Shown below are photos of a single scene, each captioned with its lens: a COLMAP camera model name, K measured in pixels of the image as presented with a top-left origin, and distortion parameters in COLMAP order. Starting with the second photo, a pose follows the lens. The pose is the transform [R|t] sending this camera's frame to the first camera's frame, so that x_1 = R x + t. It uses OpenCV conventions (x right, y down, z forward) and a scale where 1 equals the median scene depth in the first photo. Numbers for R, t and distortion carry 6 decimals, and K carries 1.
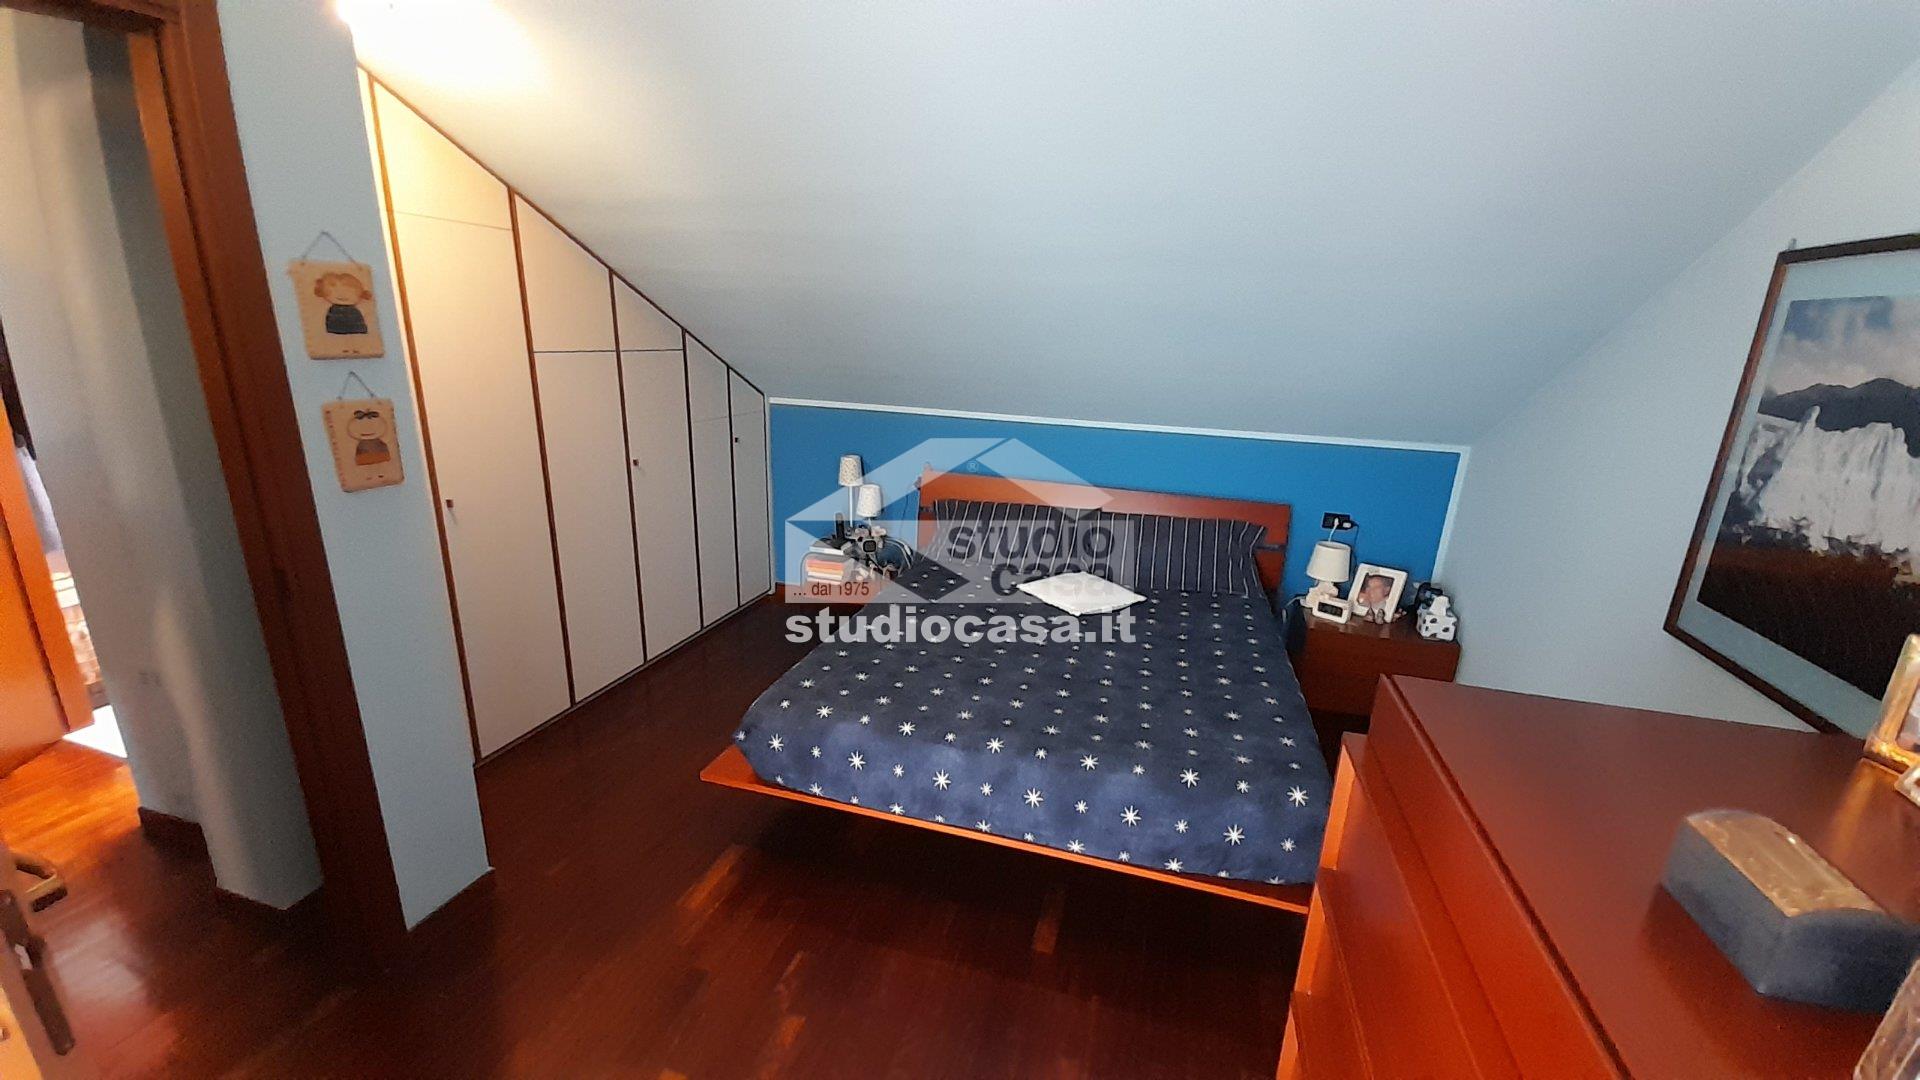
lens RADIAL K [[744.3, 0, 962.0], [0, 744.3, 539.6], [0, 0, 1]] dist [-0.000785, -0.011943]
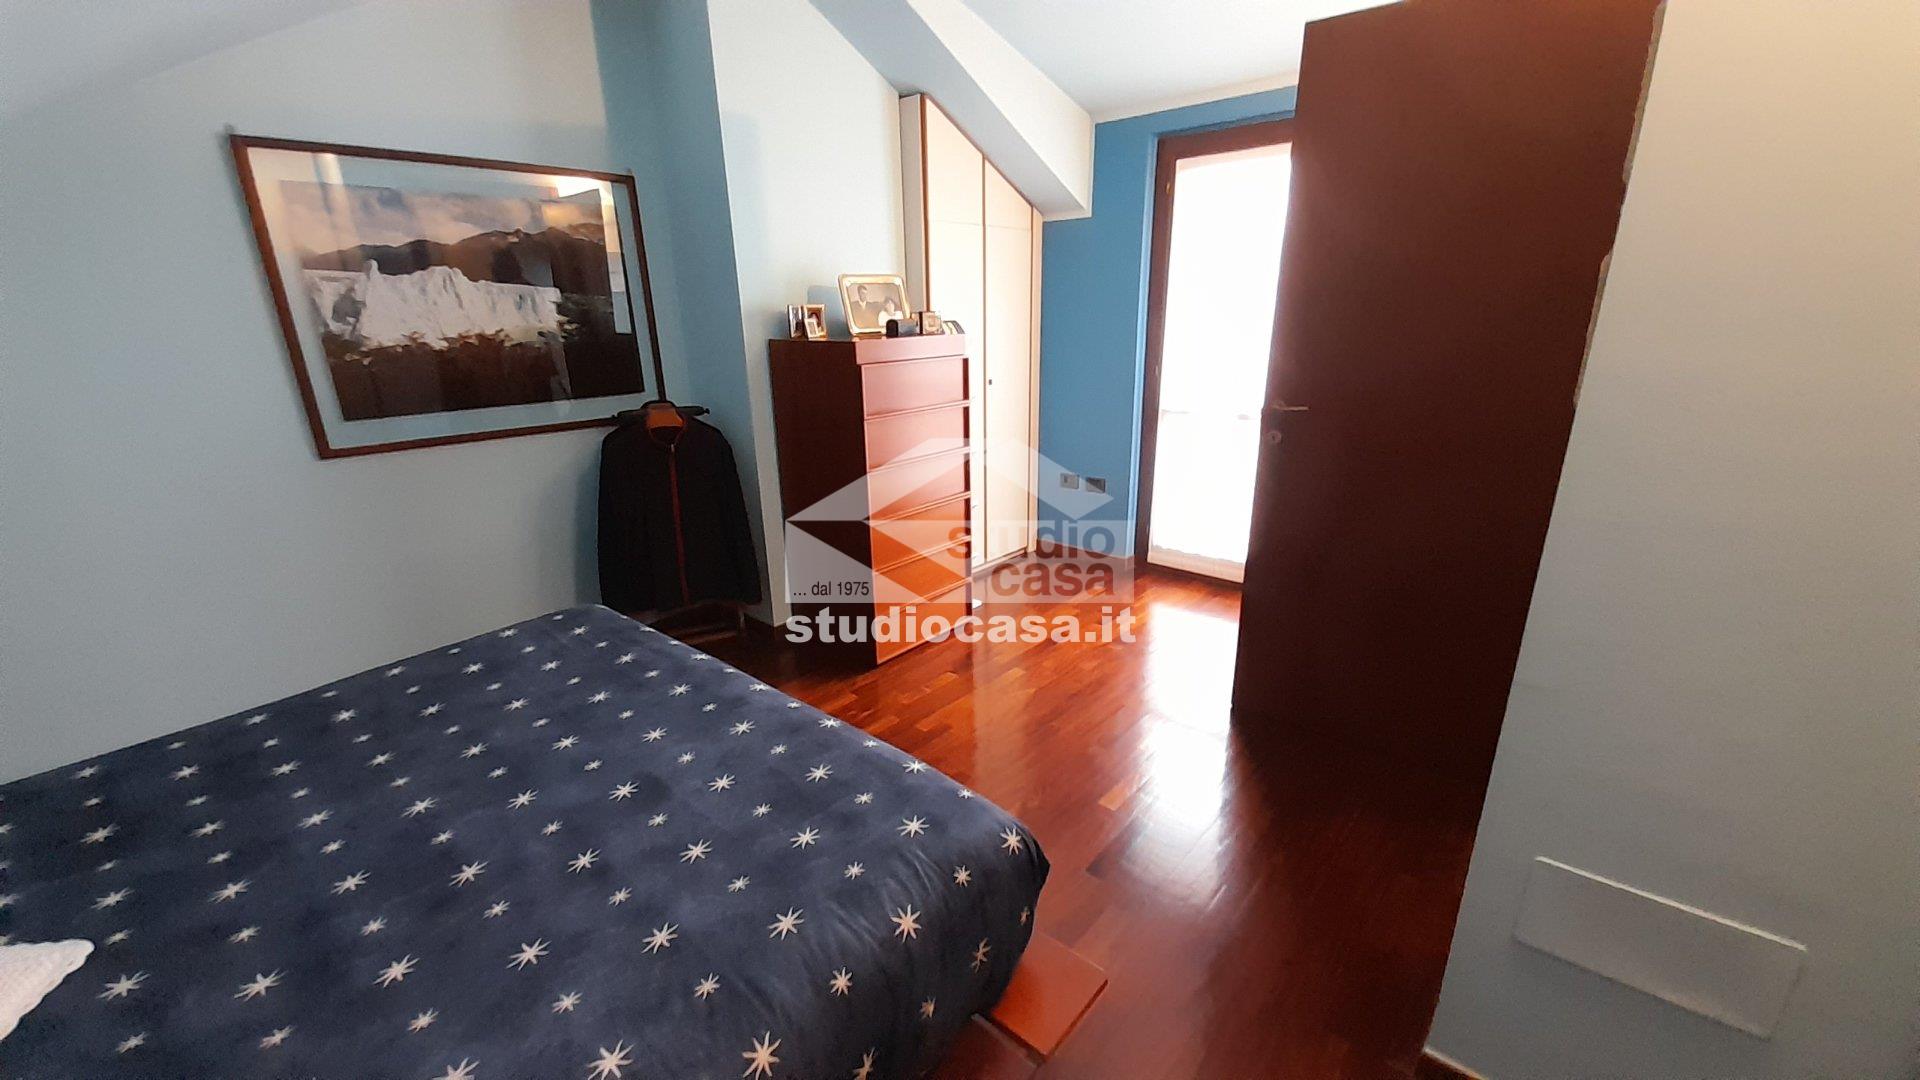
lens RADIAL K [[744.3, 0, 962.0], [0, 744.3, 539.6], [0, 0, 1]] dist [-0.000785, -0.011943]
pose [[-0.905183, -0.153579, 0.396303, -0.627956], [0.090633, 0.841237, 0.533016, -0.397693], [-0.415245, 0.518395, -0.747554, 1.921053]]
